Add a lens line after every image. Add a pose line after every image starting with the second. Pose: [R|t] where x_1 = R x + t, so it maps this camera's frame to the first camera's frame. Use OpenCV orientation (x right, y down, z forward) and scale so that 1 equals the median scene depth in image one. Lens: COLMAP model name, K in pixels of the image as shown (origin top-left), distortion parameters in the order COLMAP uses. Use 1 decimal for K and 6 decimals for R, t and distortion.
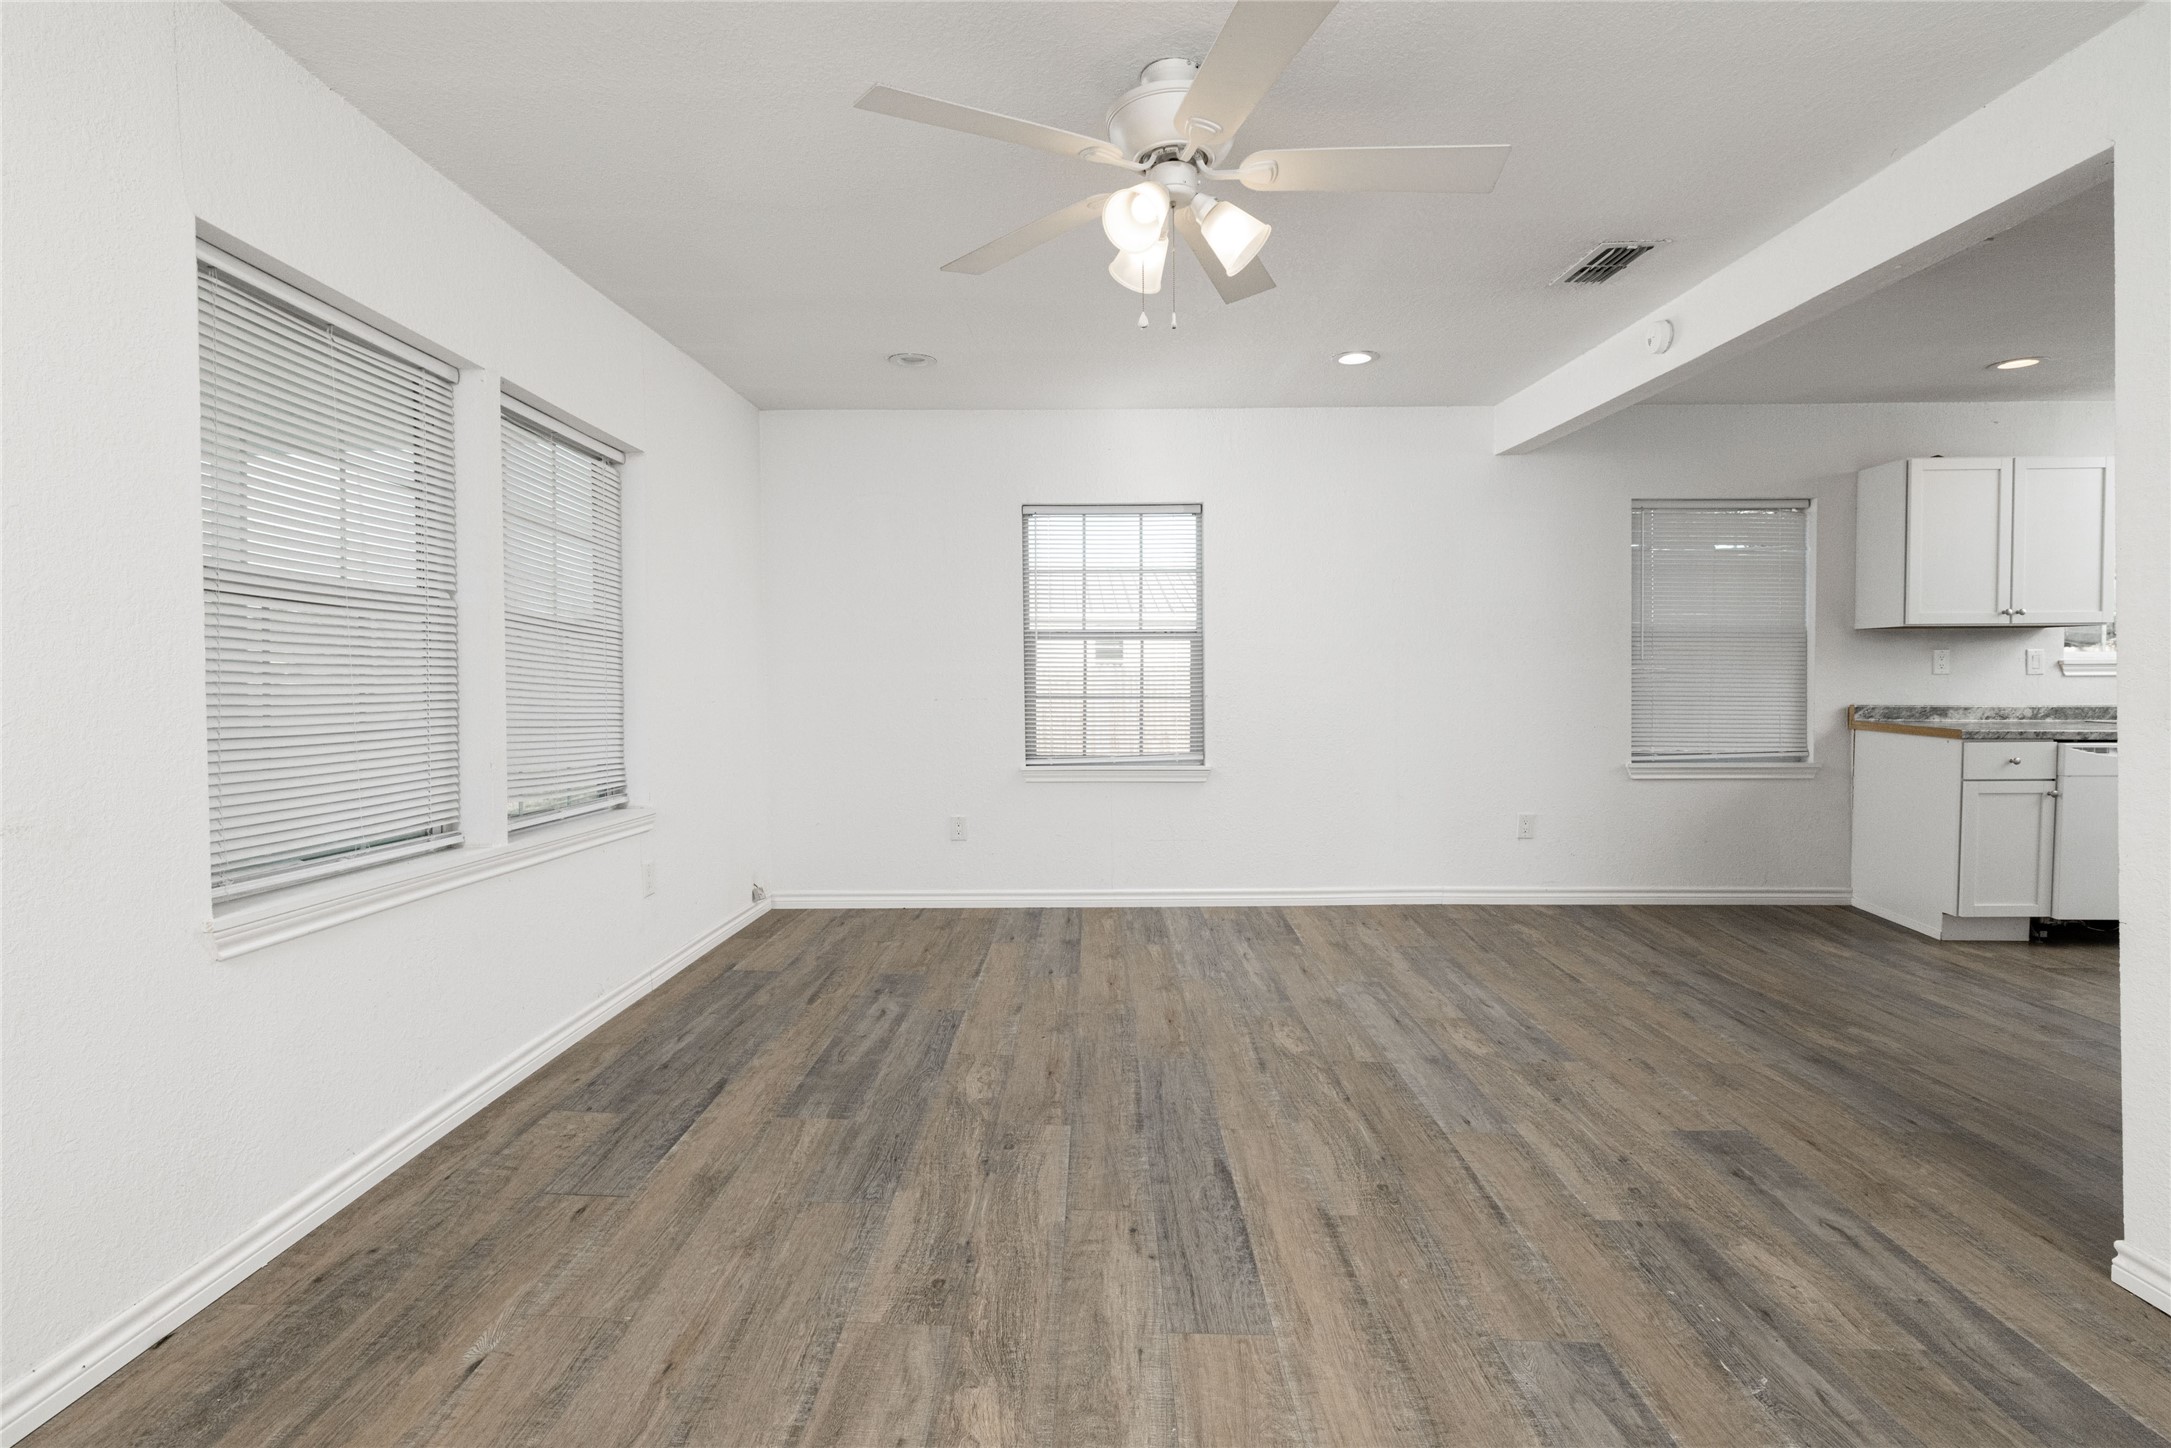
lens RADIAL K [[1016.2, 0, 1081.1], [0, 1016.2, 698.3], [0, 0, 1]] dist [-0.000497, 0.001055]
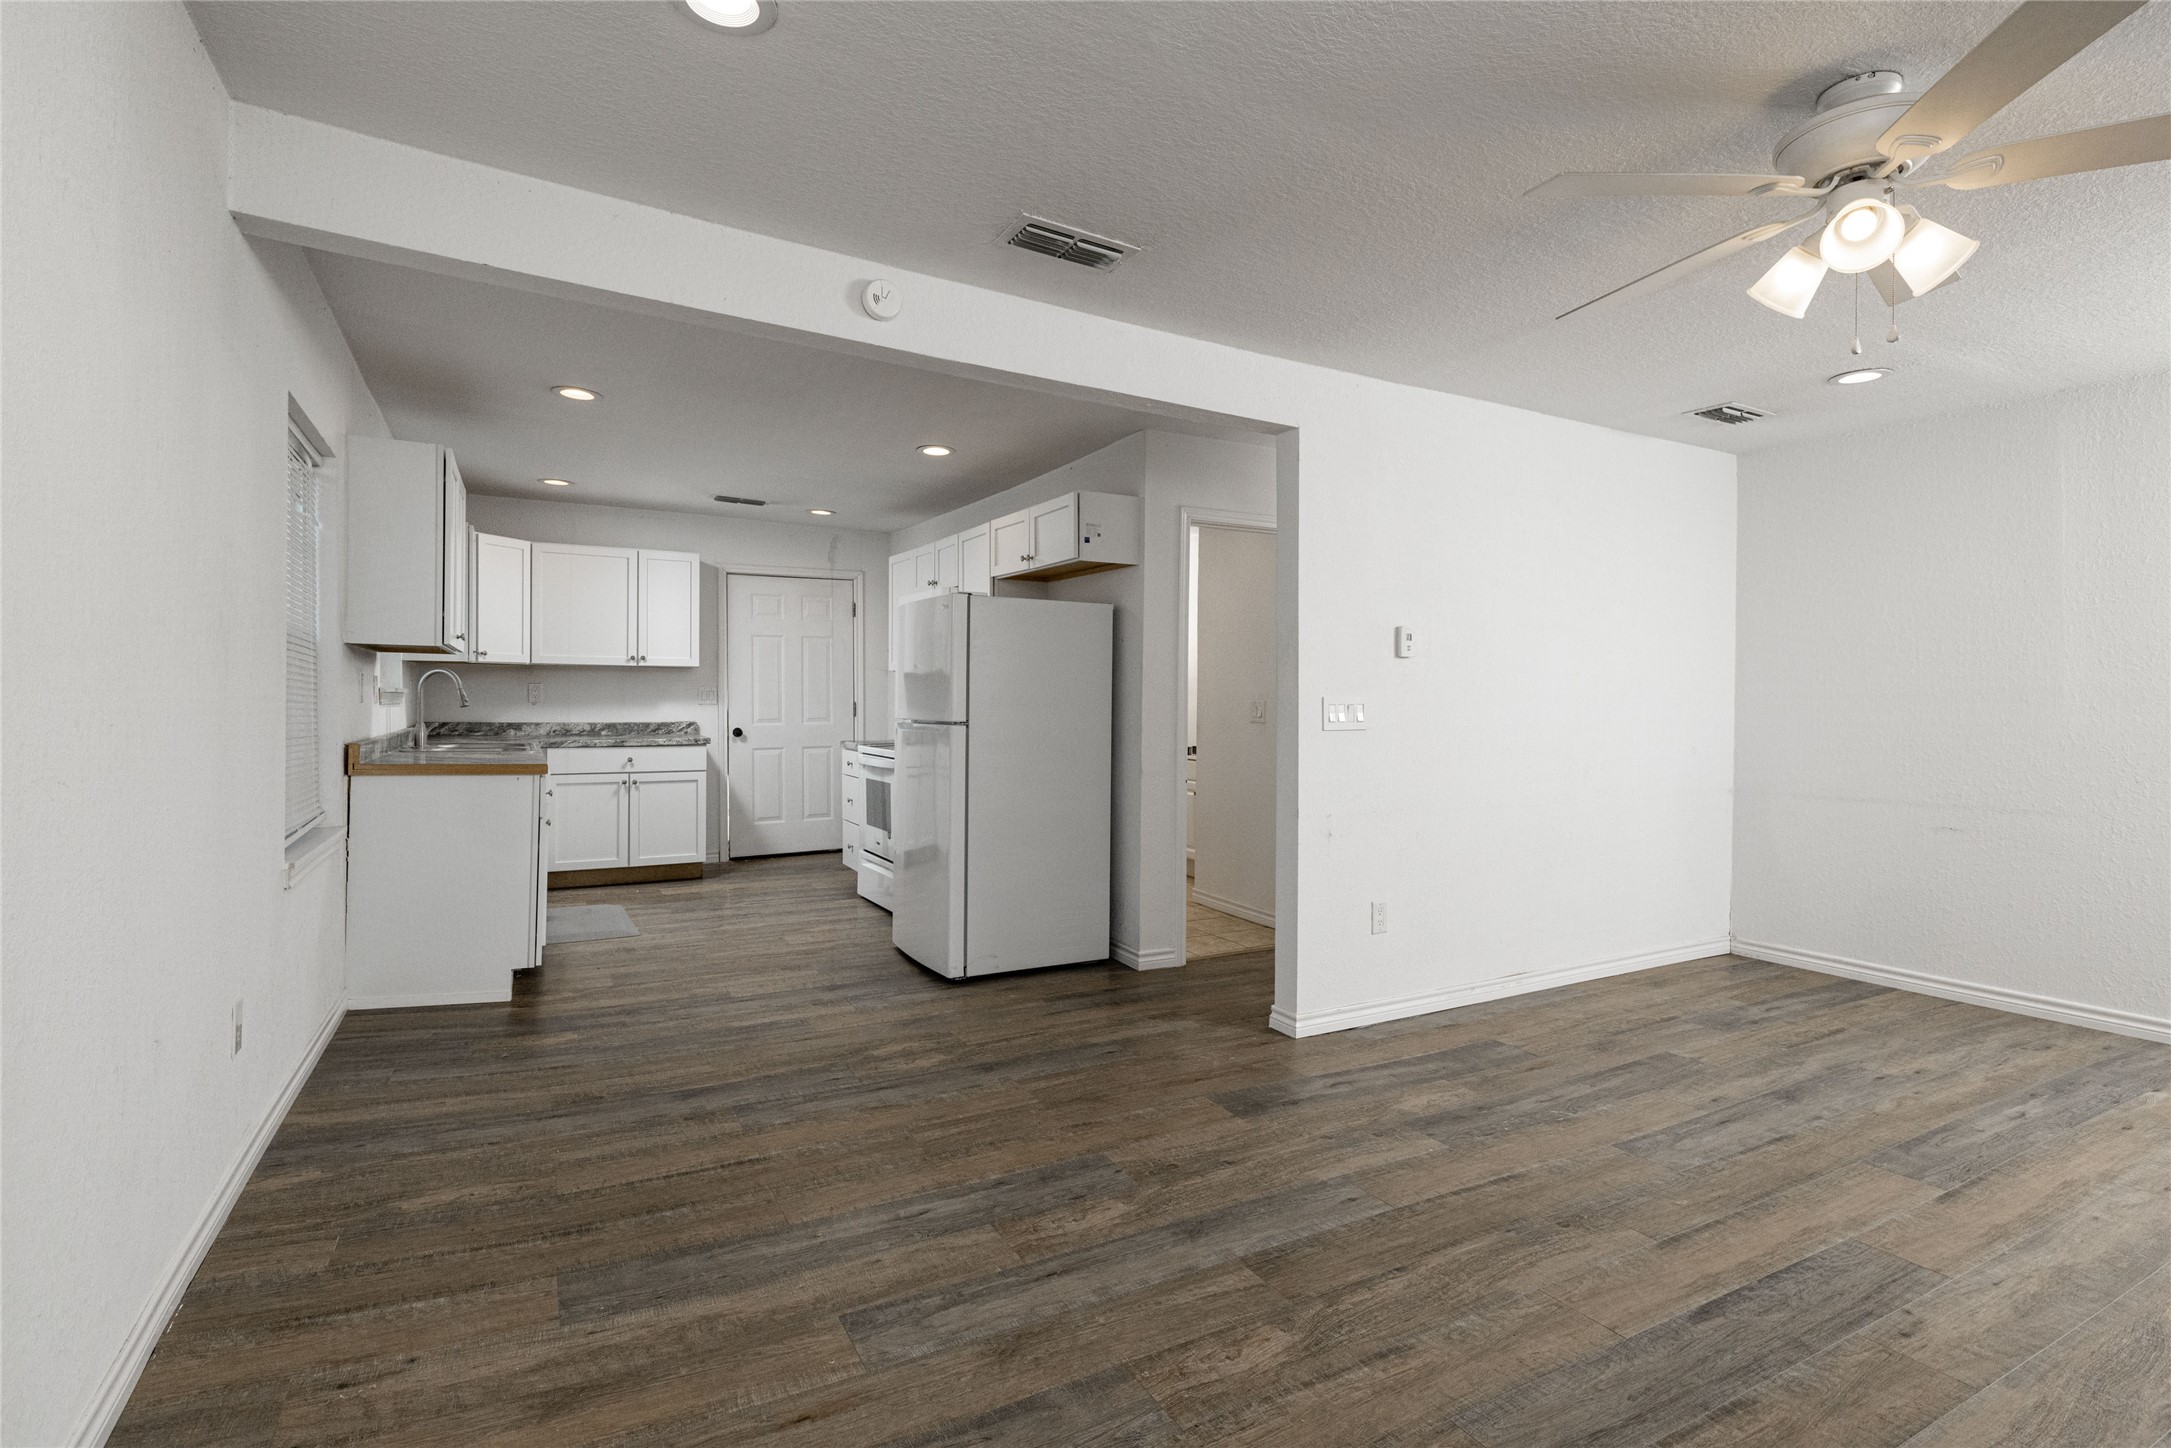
lens RADIAL K [[1016.2, 0, 1074.0], [0, 1016.2, 708.5], [0, 0, 1]] dist [-0.000497, 0.001055]
pose [[-0.489581, -0.005546, 0.871940, -0.286786], [0.010307, 0.999873, 0.012148, -0.041136], [-0.871897, 0.014935, -0.489462, 1.598110]]
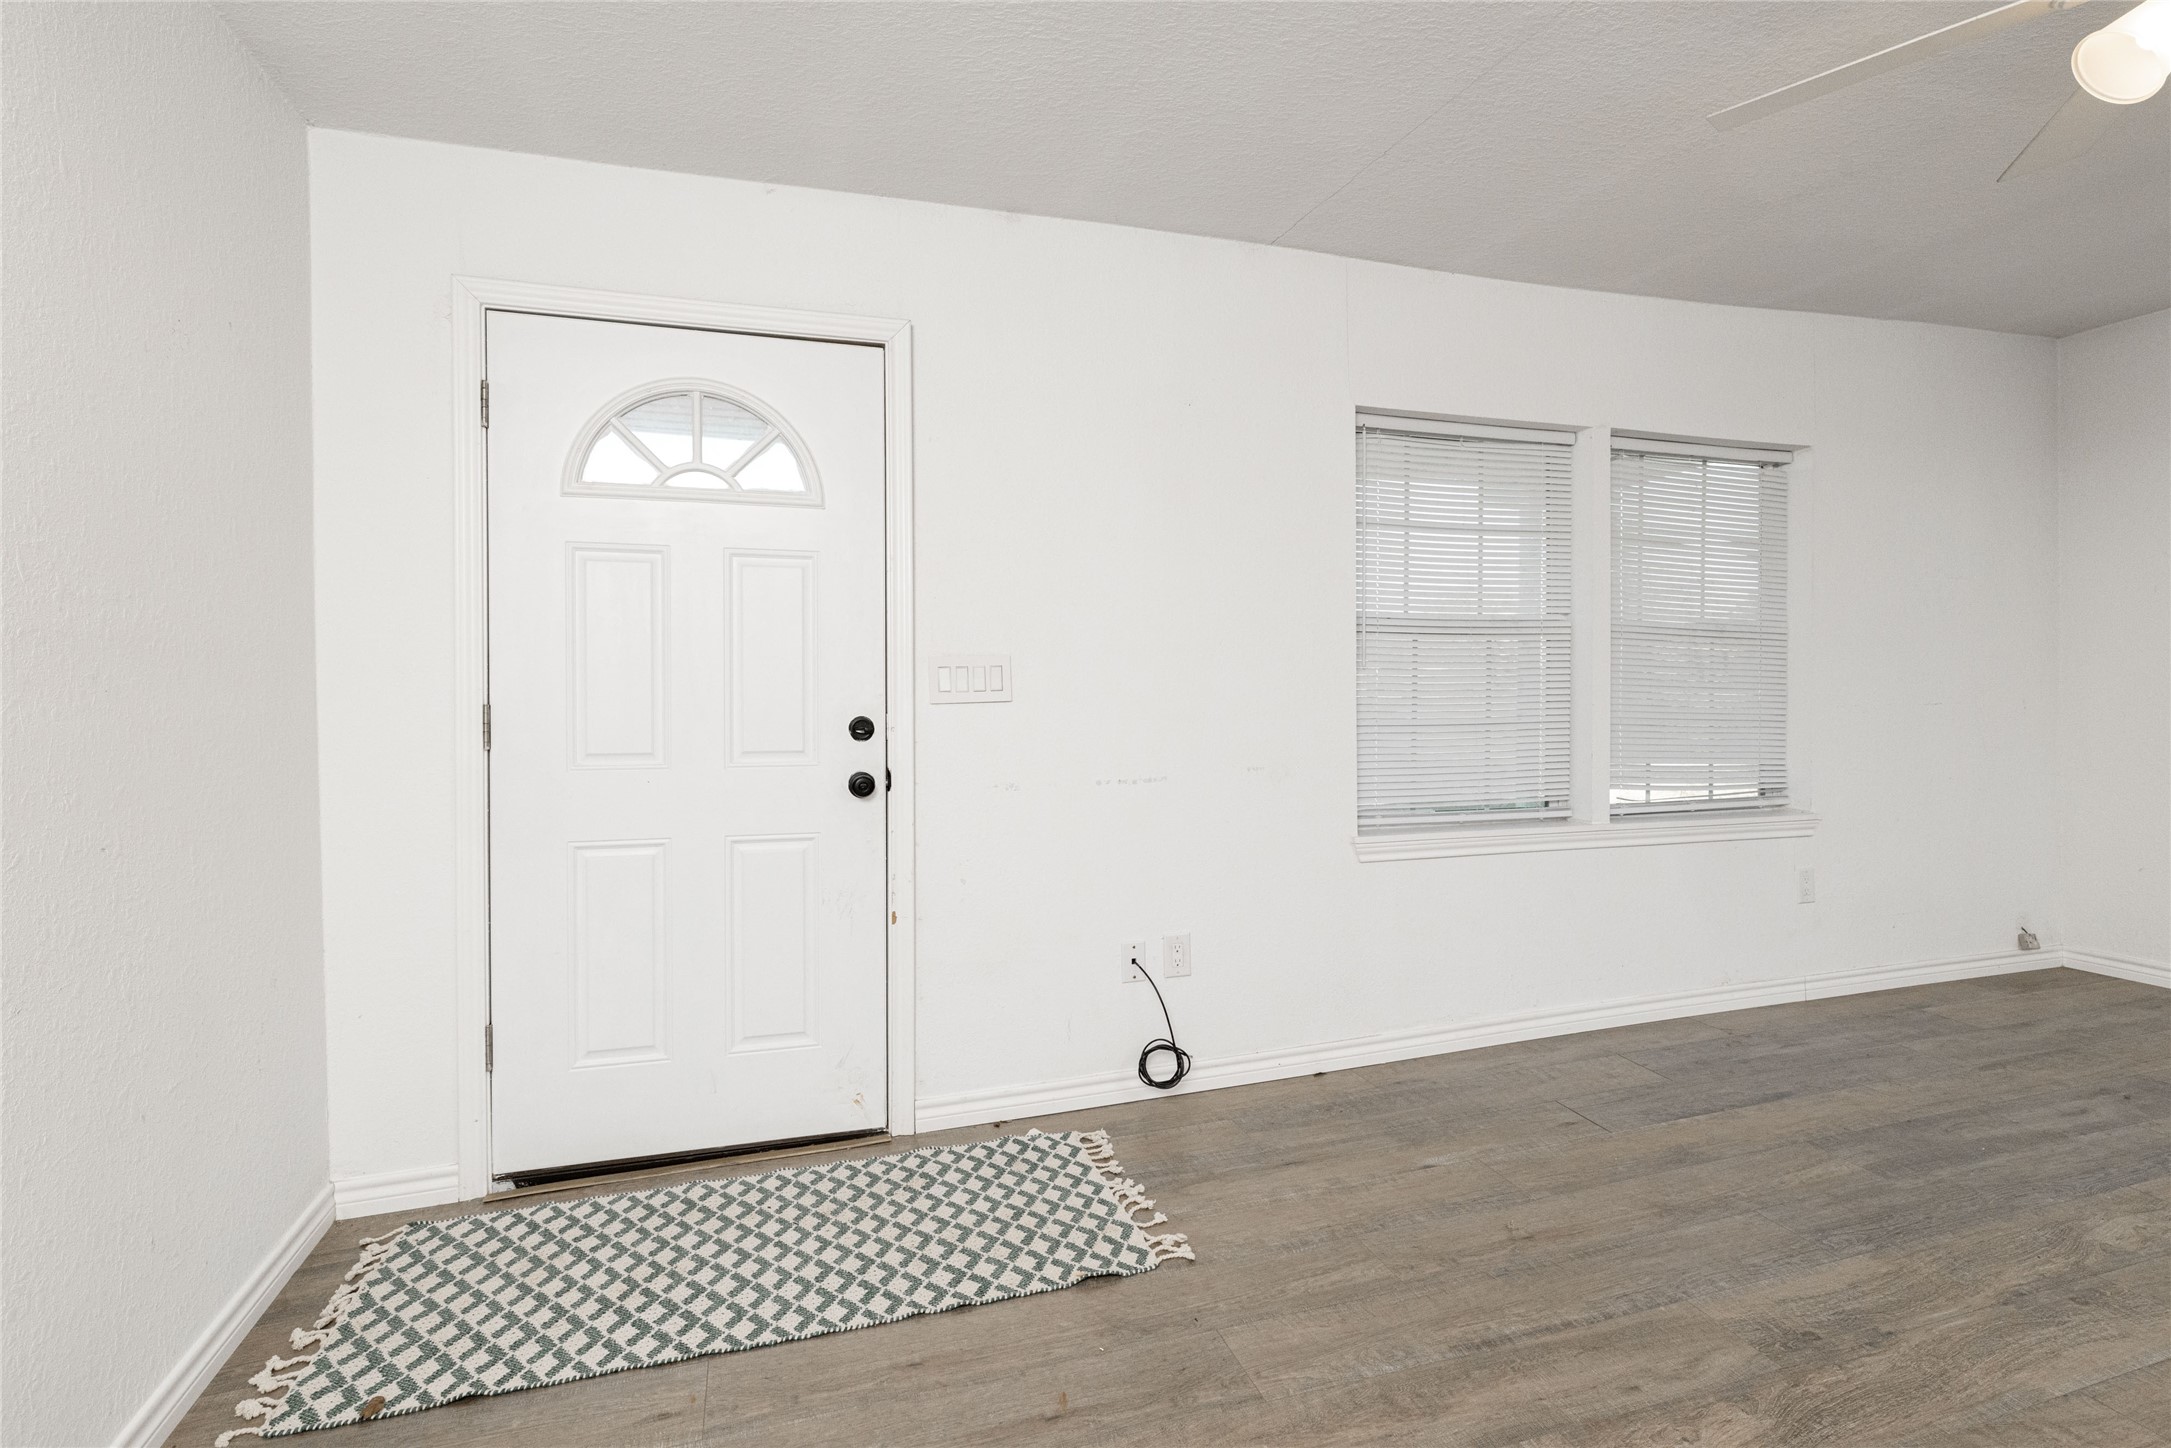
lens RADIAL K [[1016.2, 0, 1077.9], [0, 1016.2, 708.2], [0, 0, 1]] dist [-0.000497, 0.001055]
pose [[0.310429, 0.020749, -0.950370, 0.368455], [-0.001887, 0.999773, 0.021211, -0.015028], [0.950595, -0.004792, 0.310398, 0.048302]]
